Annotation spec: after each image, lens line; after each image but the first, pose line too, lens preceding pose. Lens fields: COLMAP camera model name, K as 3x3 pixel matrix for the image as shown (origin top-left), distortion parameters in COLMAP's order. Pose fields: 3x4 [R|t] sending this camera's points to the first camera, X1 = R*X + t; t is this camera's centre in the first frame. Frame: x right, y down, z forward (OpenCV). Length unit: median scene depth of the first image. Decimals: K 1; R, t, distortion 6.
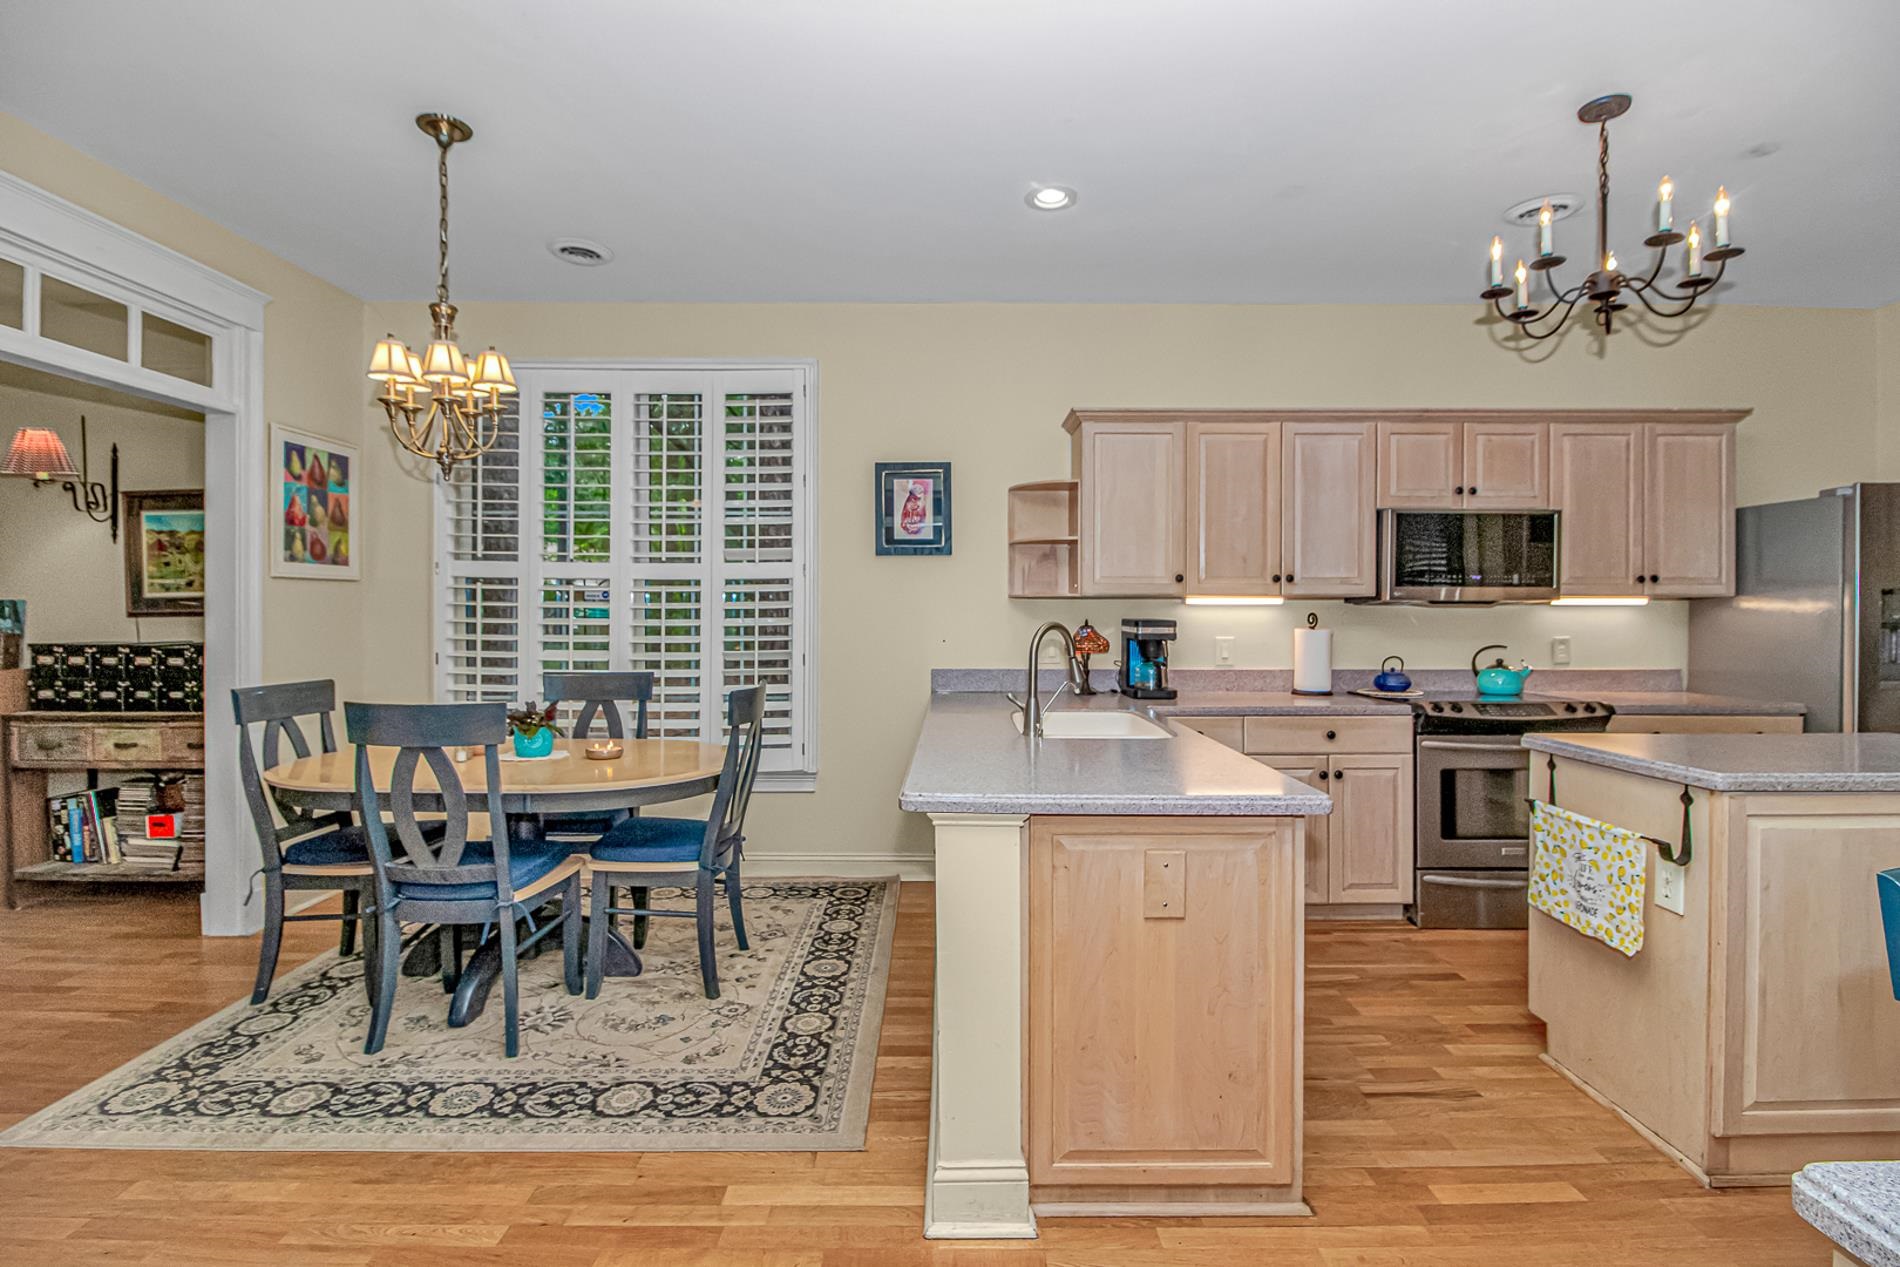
lens RADIAL K [[896.6, 0, 949.2], [0, 896.6, 609.6], [0, 0, 1]] dist [0.001994, 0.000214]
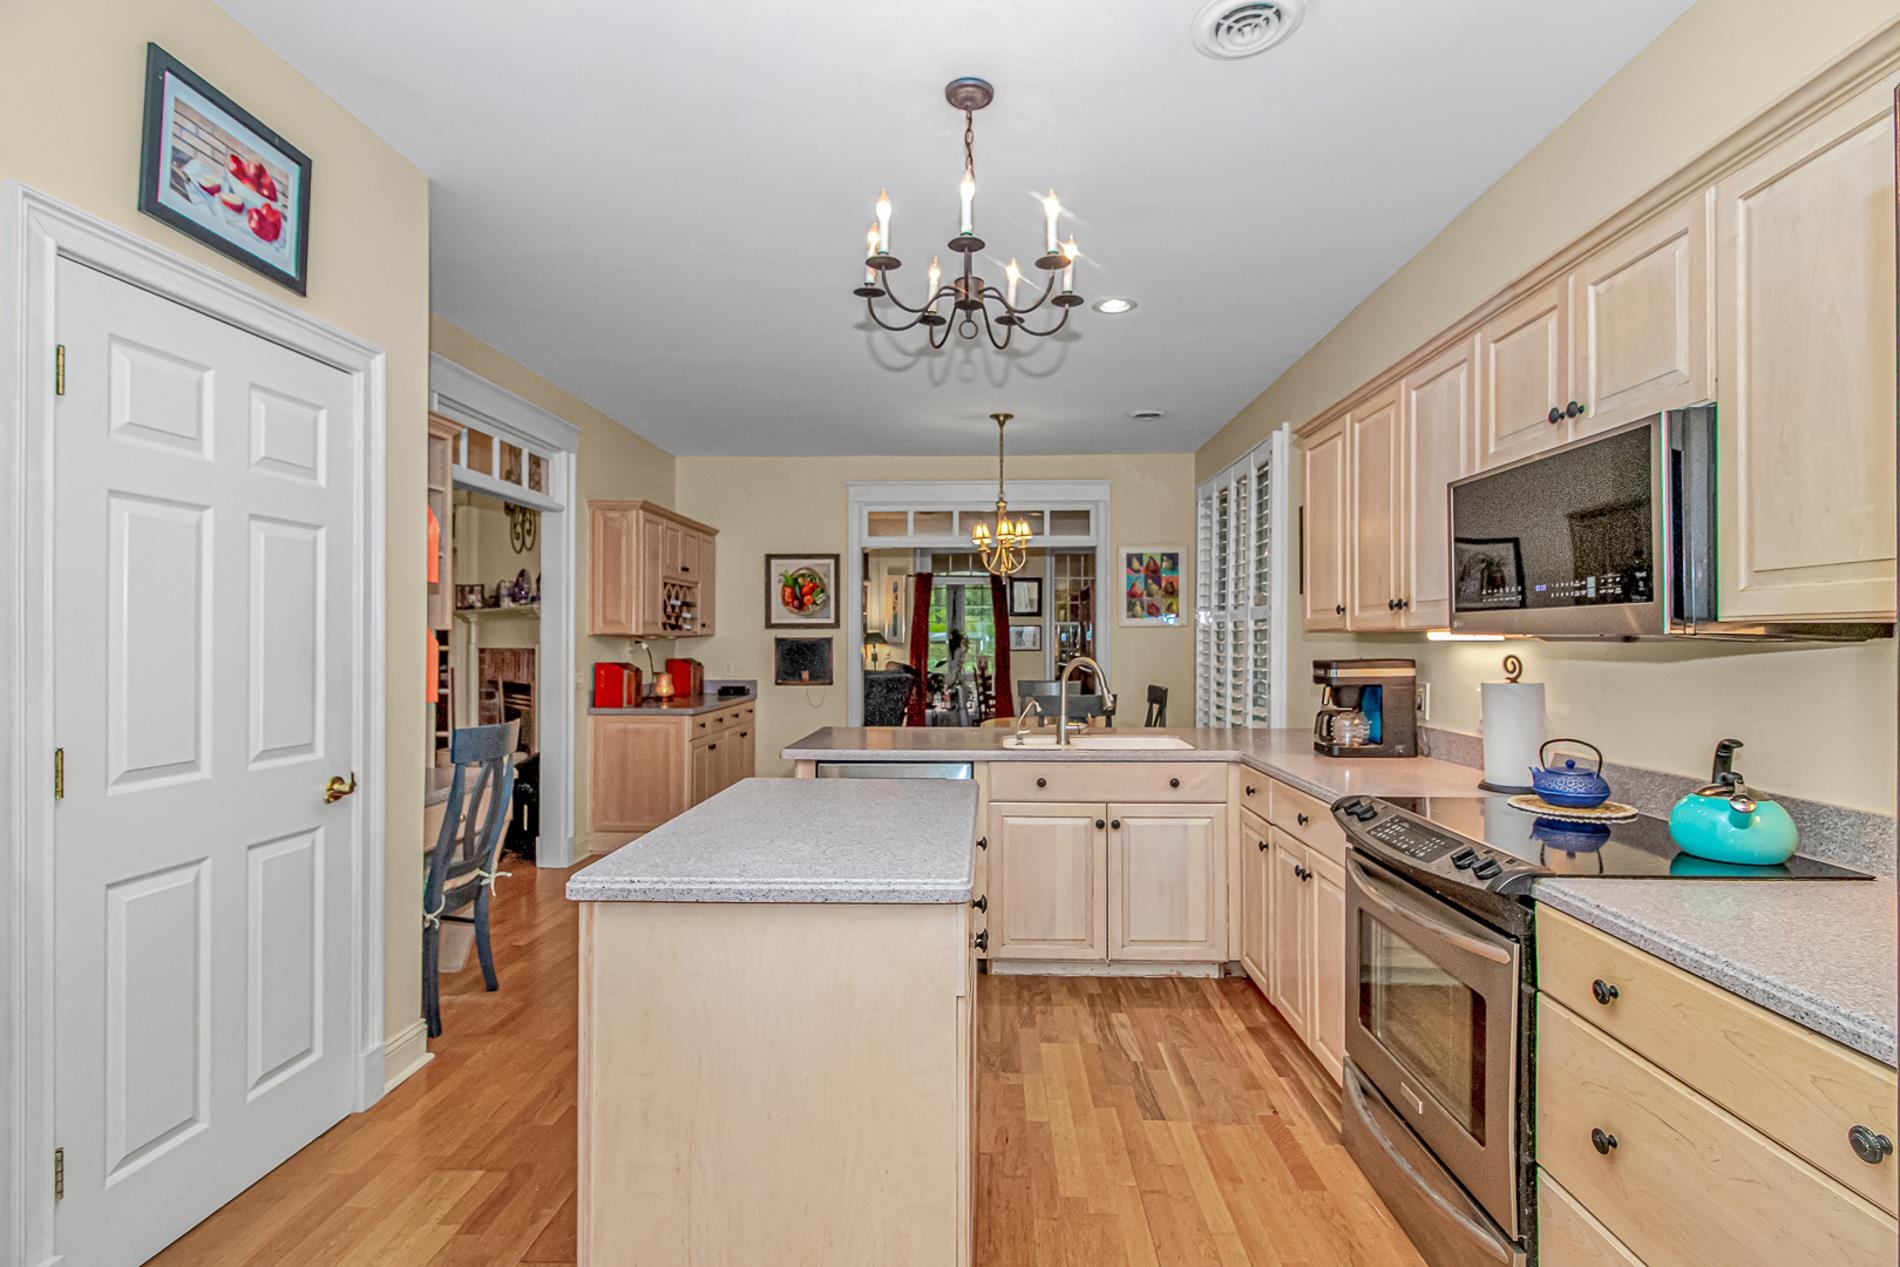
lens RADIAL K [[873.9, 0, 950.0], [0, 873.9, 633.5], [0, 0, 1]] dist [-0.037640, -0.000175]
pose [[-0.032170, -0.007645, -0.999453, 1.041353], [0.005817, 0.999952, -0.007836, -0.009488], [0.999465, -0.006066, -0.032124, 0.670984]]
